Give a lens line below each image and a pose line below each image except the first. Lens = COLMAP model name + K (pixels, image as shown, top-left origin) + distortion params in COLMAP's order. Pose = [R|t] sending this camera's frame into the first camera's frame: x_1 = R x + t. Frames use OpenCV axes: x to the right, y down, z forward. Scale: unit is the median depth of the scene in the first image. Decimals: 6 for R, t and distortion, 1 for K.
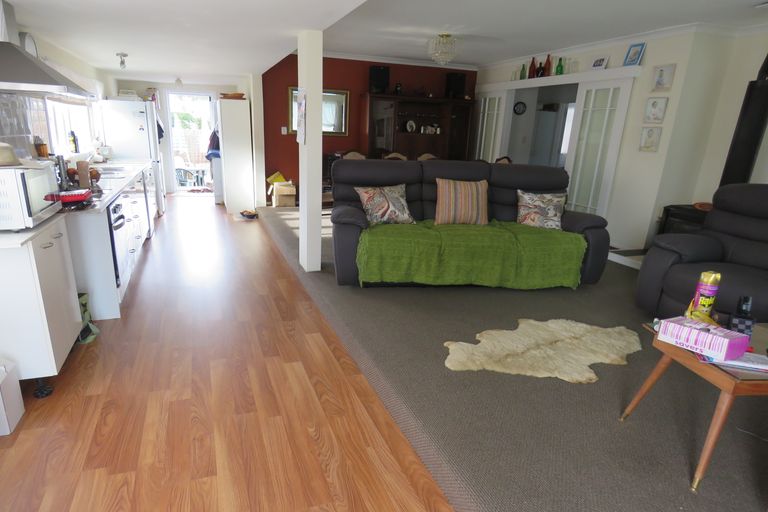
lens RADIAL K [[482.3, 0, 384.0], [0, 482.3, 279.9], [0, 0, 1]] dist [-0.004381, -0.001721]
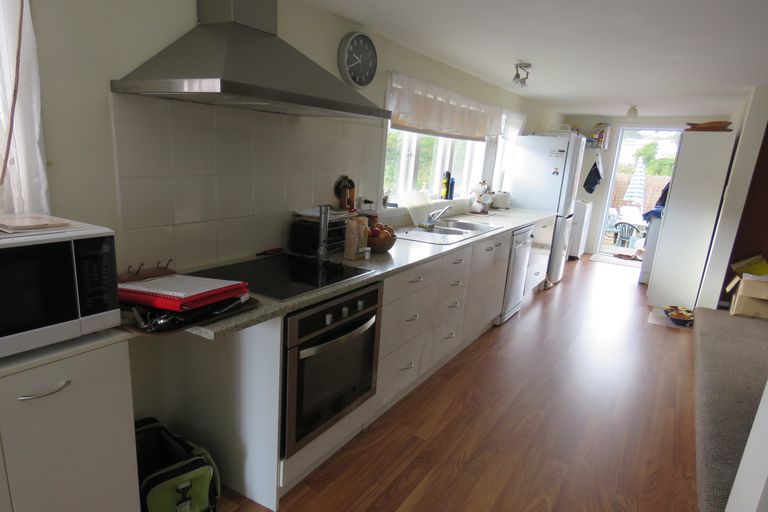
lens RADIAL K [[482.3, 0, 384.0], [0, 482.3, 279.9], [0, 0, 1]] dist [-0.004381, -0.001721]
pose [[0.617925, 0.201620, -0.759946, -0.058484], [-0.267101, 0.962908, 0.038283, -0.102062], [0.739477, 0.179327, 0.648857, 0.320058]]
